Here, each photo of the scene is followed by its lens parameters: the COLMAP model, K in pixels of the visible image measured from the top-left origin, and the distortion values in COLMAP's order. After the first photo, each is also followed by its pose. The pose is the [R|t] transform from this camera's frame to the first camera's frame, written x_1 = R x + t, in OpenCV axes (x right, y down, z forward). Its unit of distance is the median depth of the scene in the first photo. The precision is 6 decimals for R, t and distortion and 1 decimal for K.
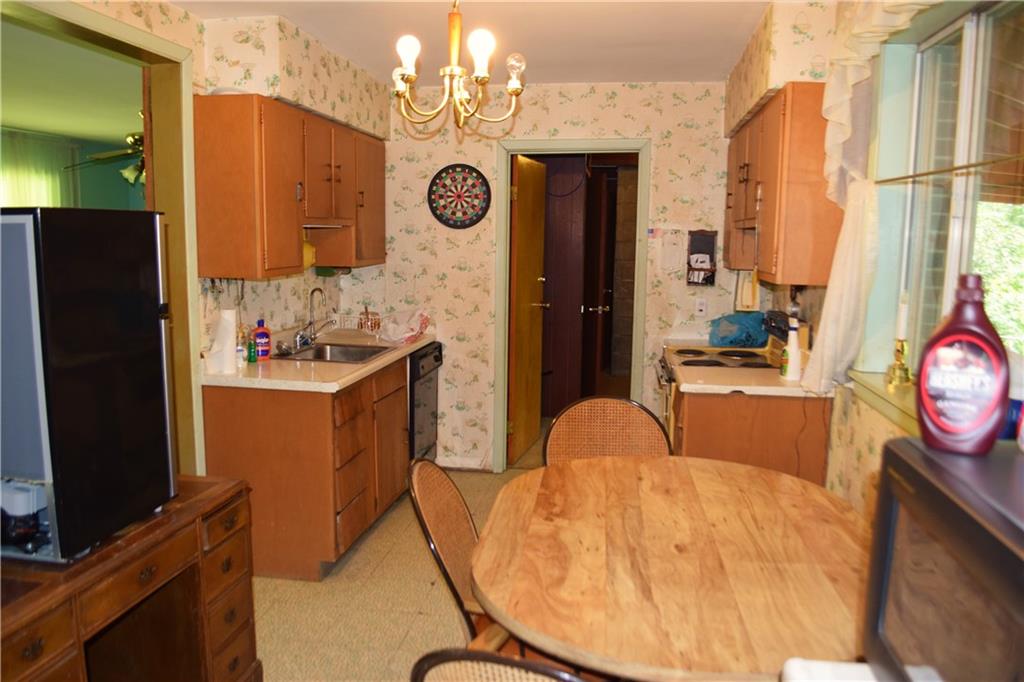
lens RADIAL K [[757.8, 0, 523.7], [0, 757.8, 343.2], [0, 0, 1]] dist [-0.138770, -0.001125]
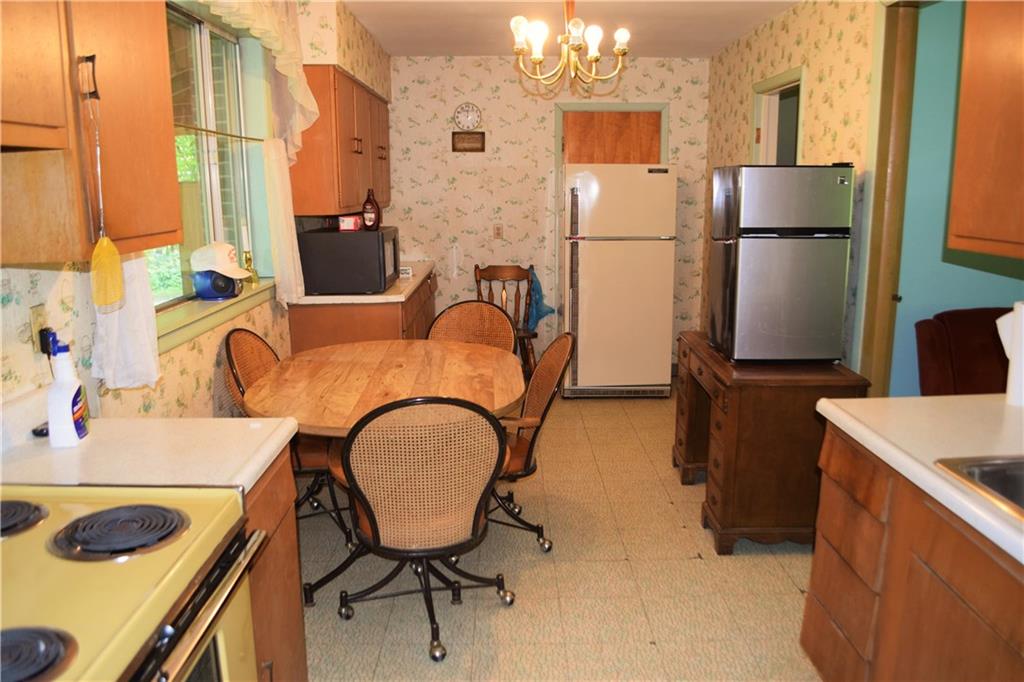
lens RADIAL K [[757.8, 0, 523.7], [0, 757.8, 343.2], [0, 0, 1]] dist [-0.138770, -0.001125]
pose [[-0.987687, 0.025444, -0.154362, 0.161346], [-0.029617, 0.938433, 0.344190, -0.301260], [0.153616, 0.344524, -0.926124, 2.146022]]
